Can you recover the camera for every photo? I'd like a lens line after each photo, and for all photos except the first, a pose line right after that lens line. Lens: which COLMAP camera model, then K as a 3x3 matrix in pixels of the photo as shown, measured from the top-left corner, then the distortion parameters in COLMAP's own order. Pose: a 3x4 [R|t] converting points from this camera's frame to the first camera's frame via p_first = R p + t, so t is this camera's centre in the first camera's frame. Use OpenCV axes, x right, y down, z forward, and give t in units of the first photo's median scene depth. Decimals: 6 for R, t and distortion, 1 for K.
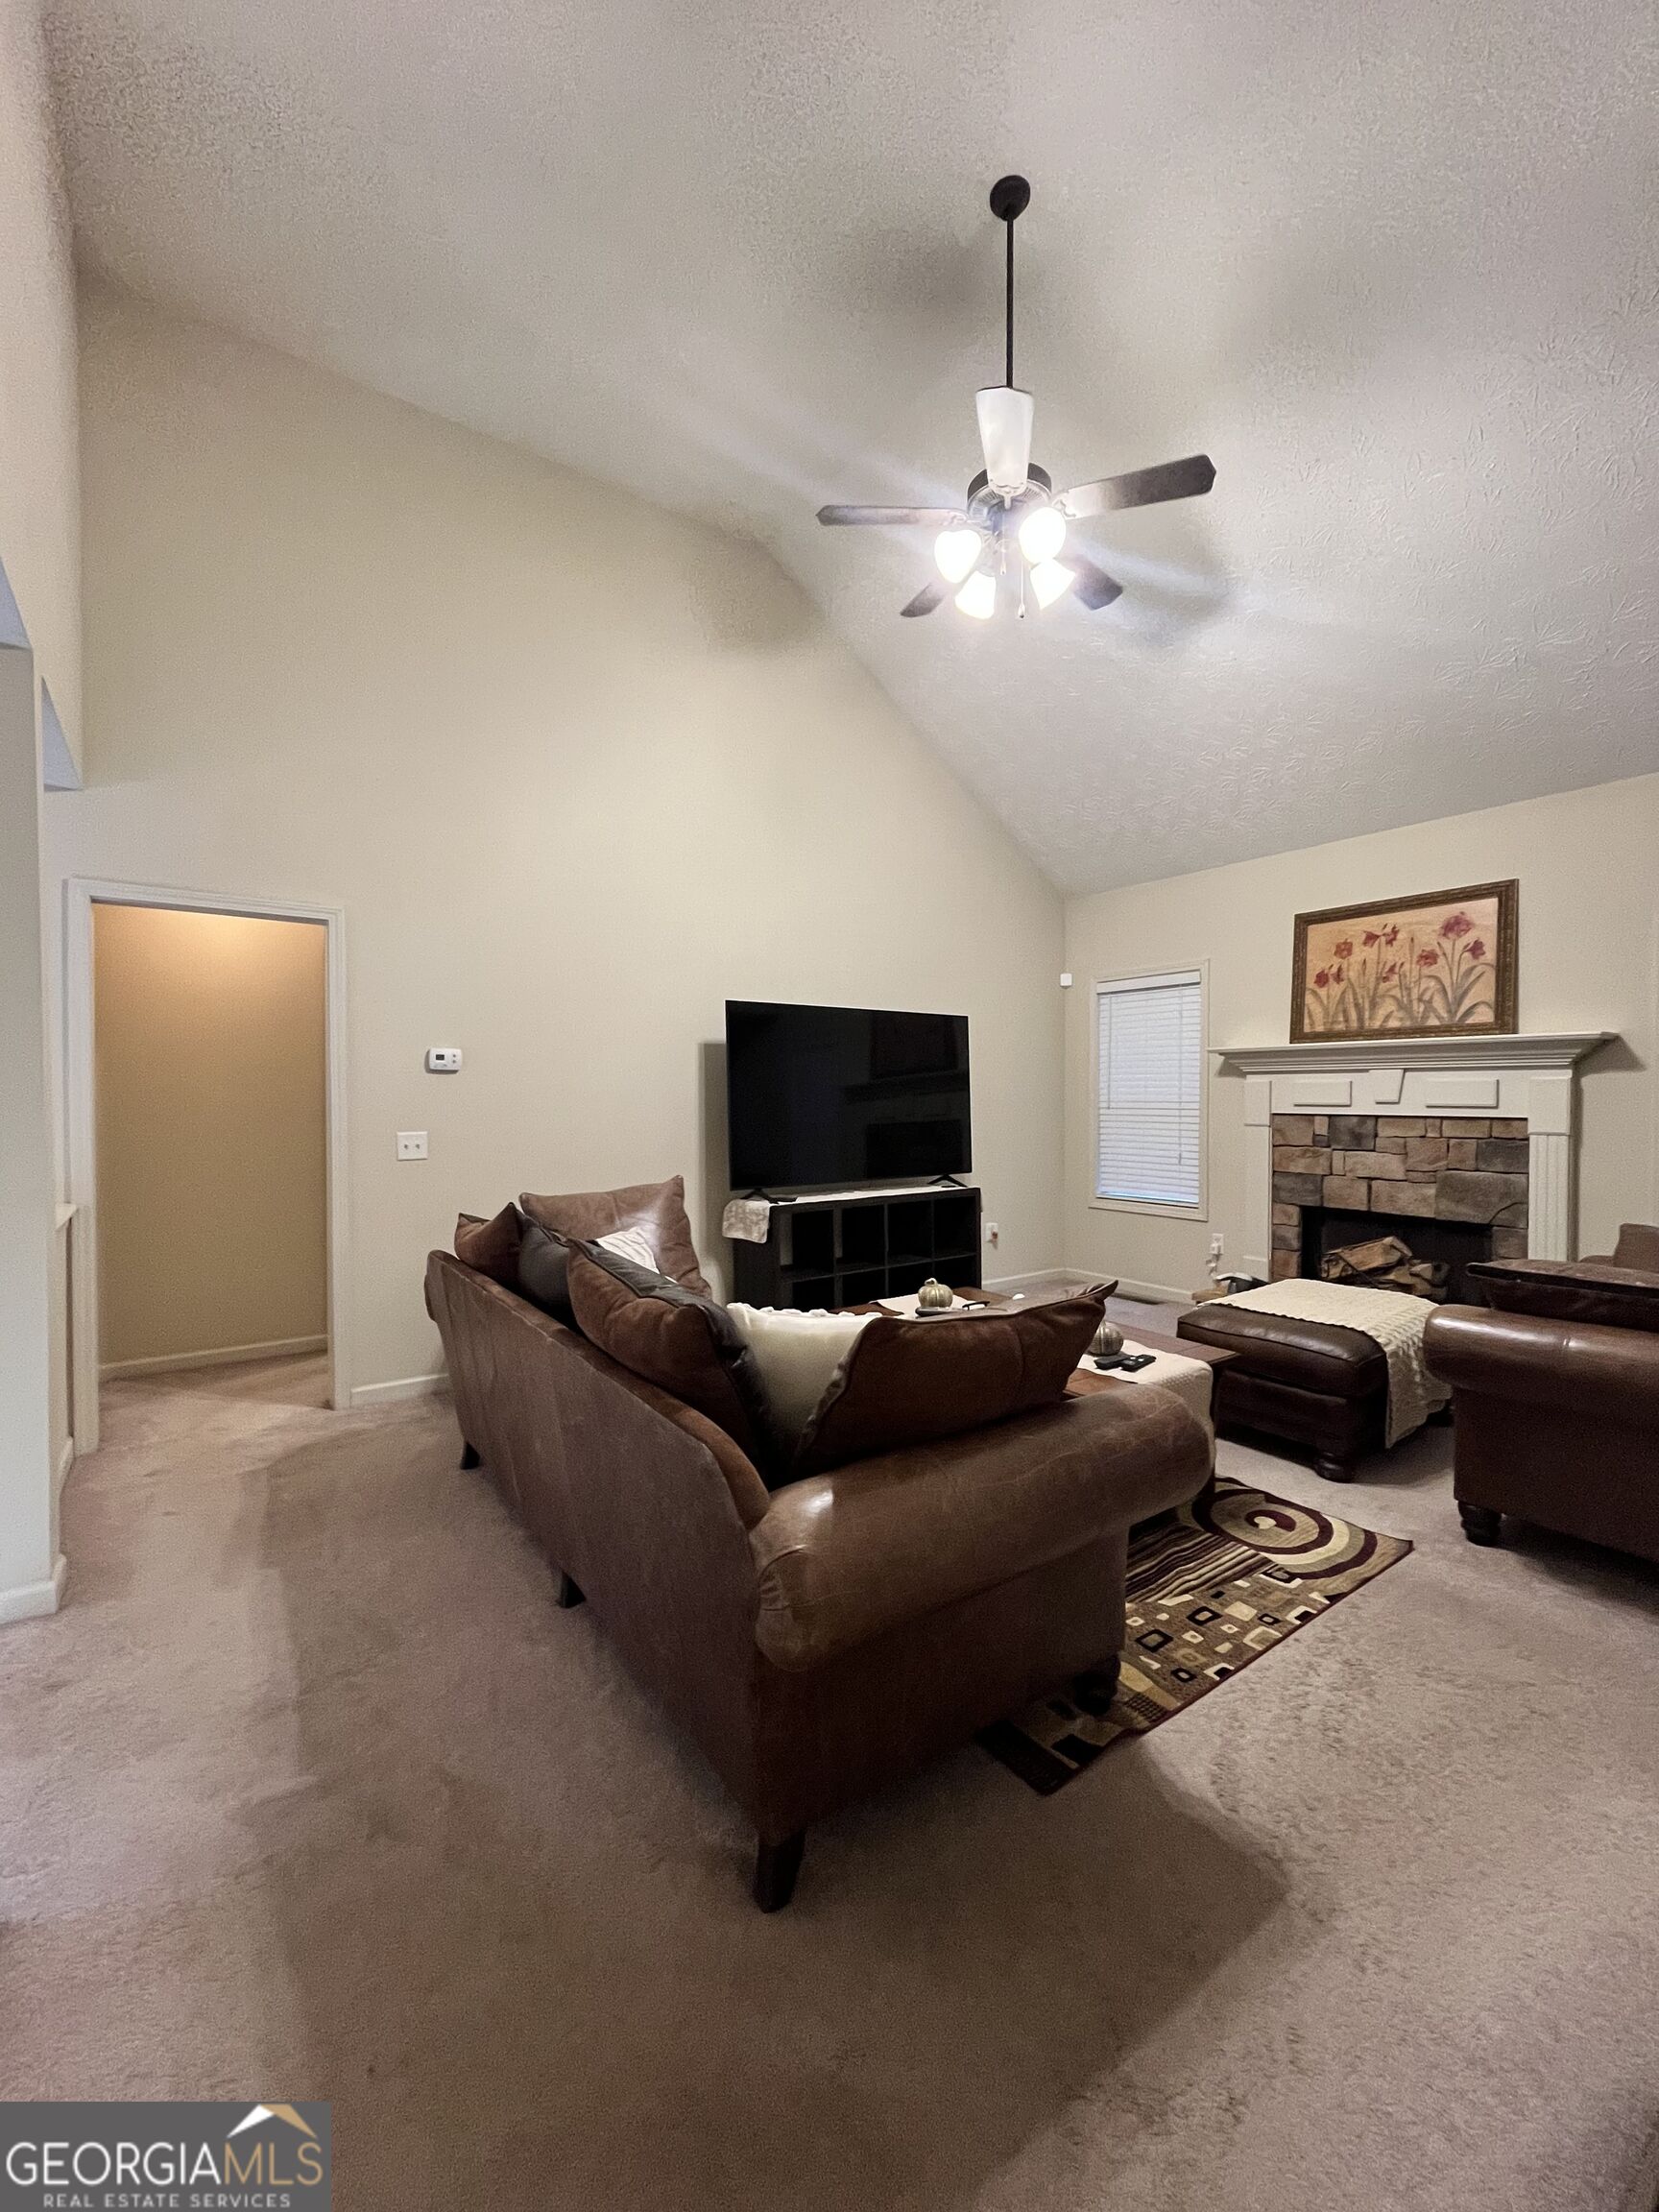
lens RADIAL K [[901.3, 0, 829.5], [0, 901.3, 1106.0], [0, 0, 1]] dist [-0.000479, 0.000109]
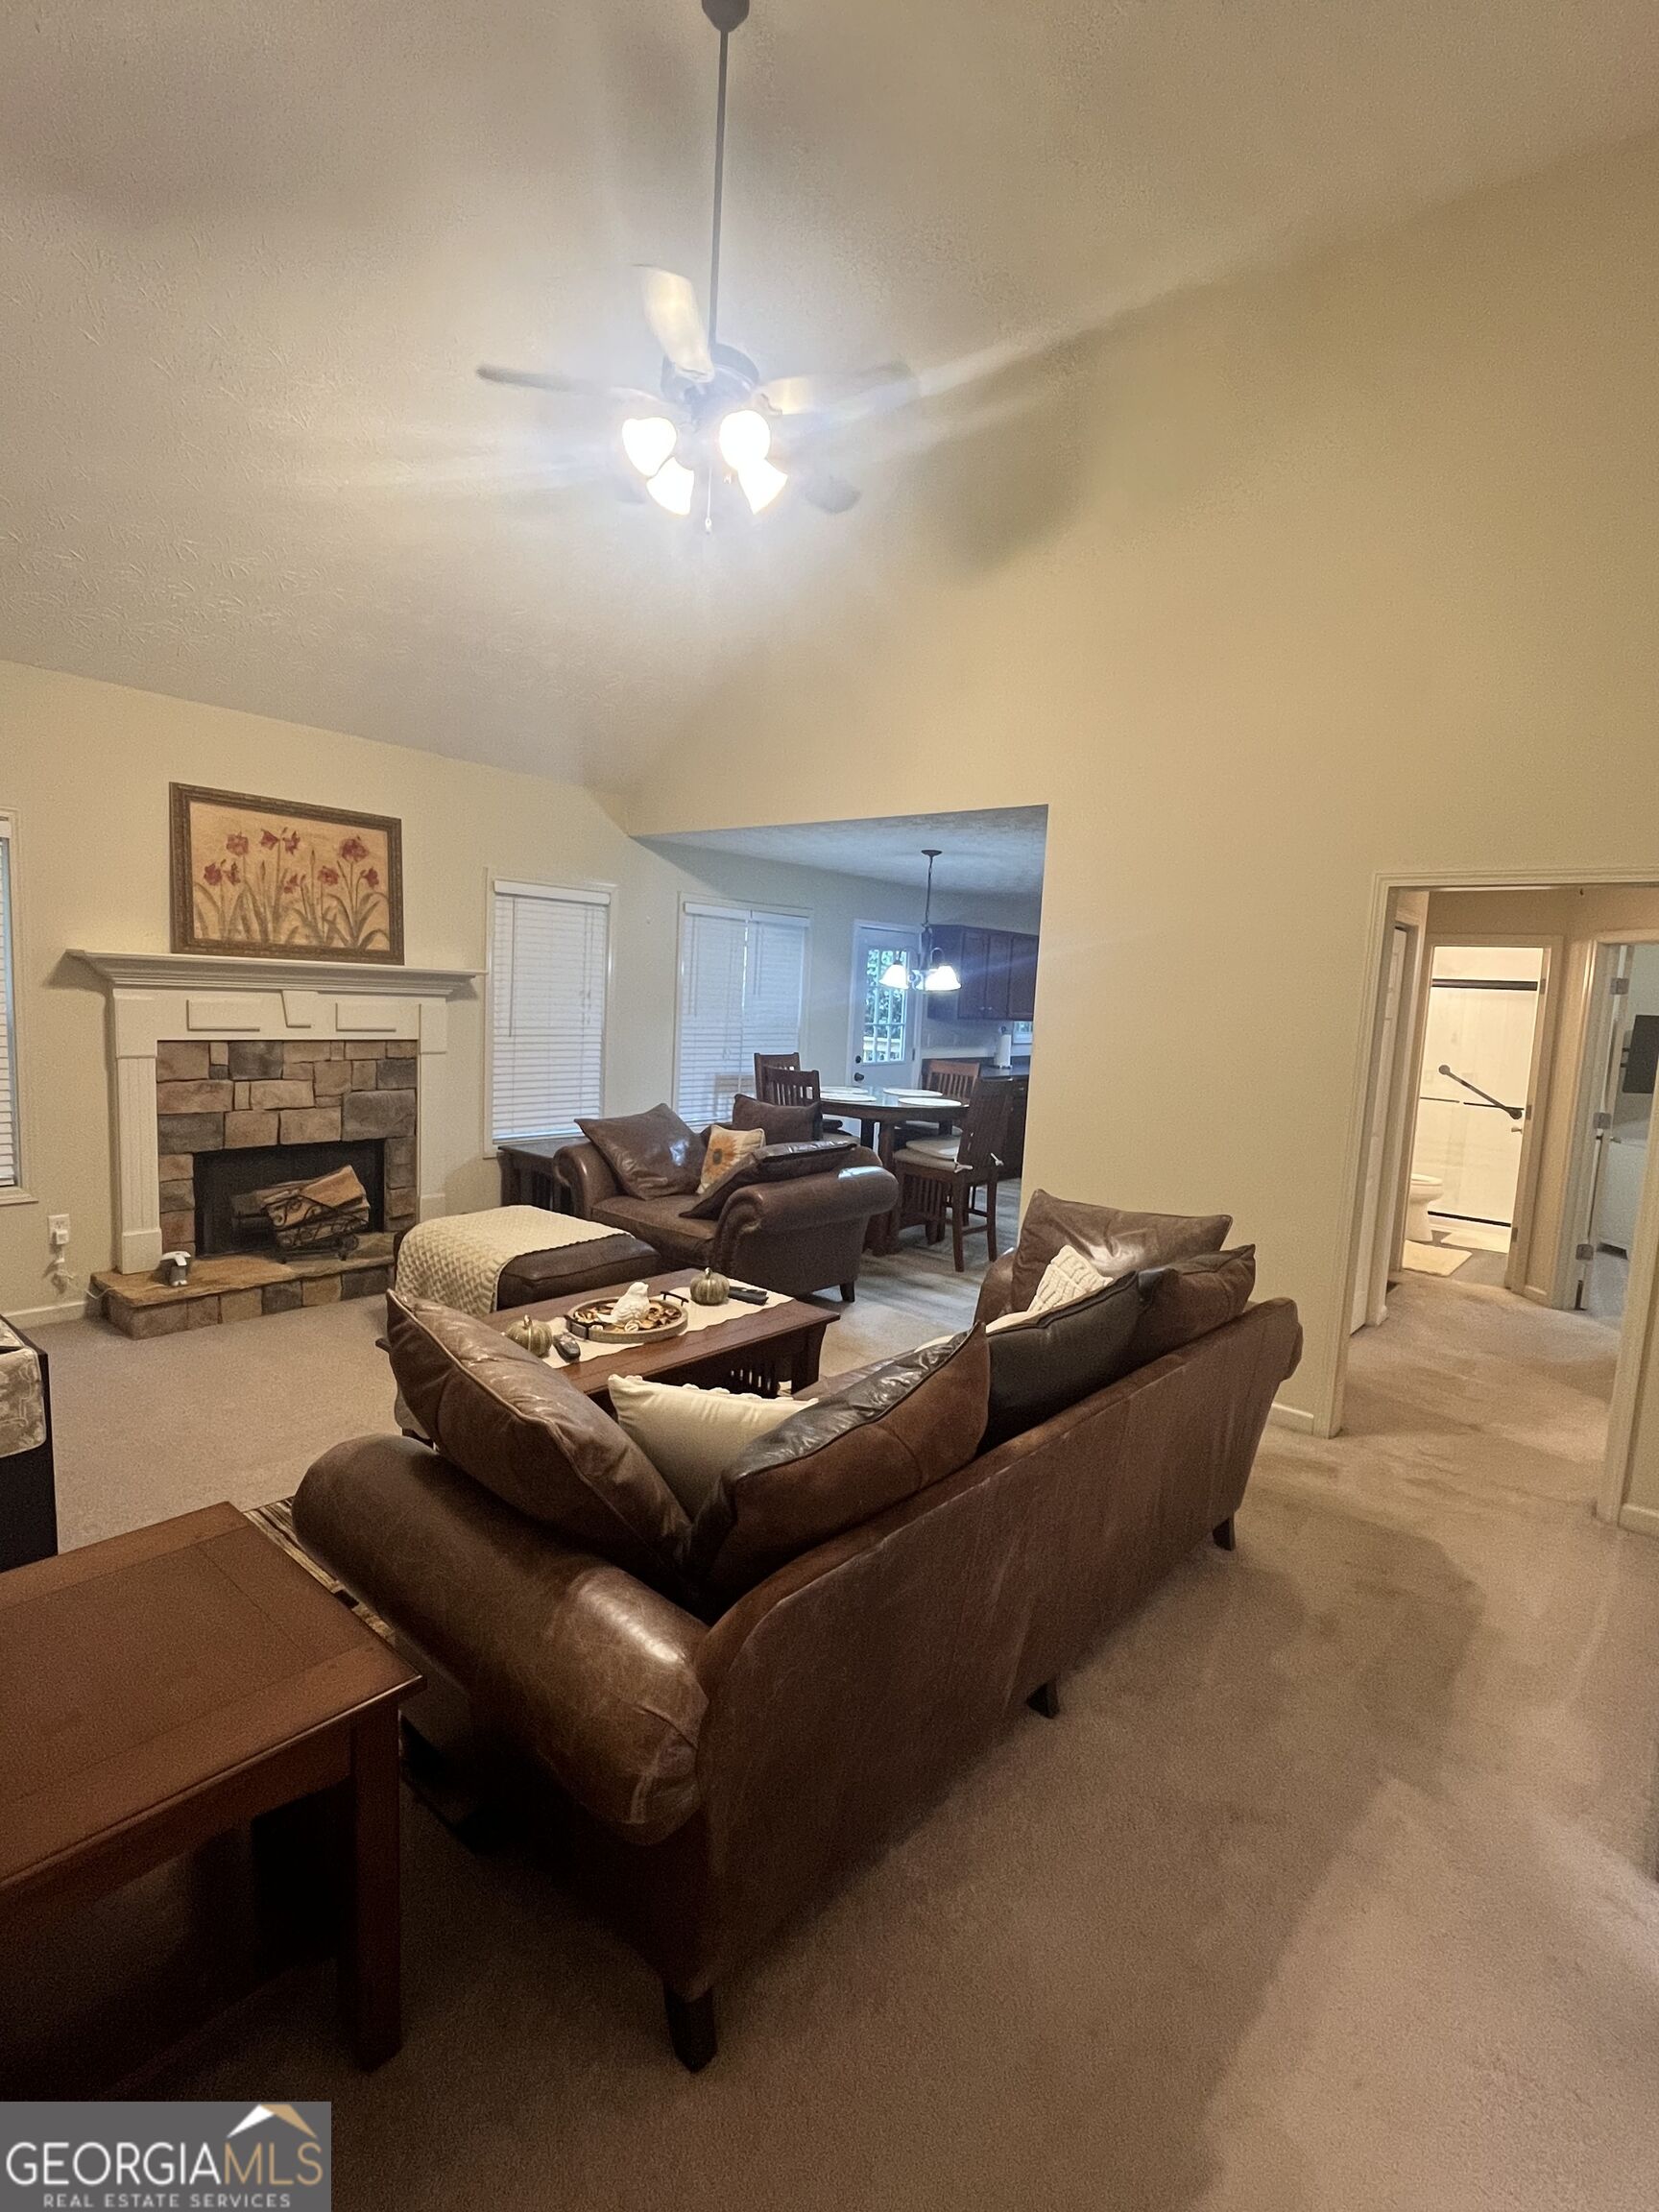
lens RADIAL K [[1068.3, 0, 830.9], [0, 1068.3, 1121.7], [0, 0, 1]] dist [0.000438, 0.000012]
pose [[-0.240486, -0.122823, 0.962850, -0.582038], [-0.028279, 0.992427, 0.119533, -0.052651], [-0.970240, 0.001517, -0.242139, 0.726868]]
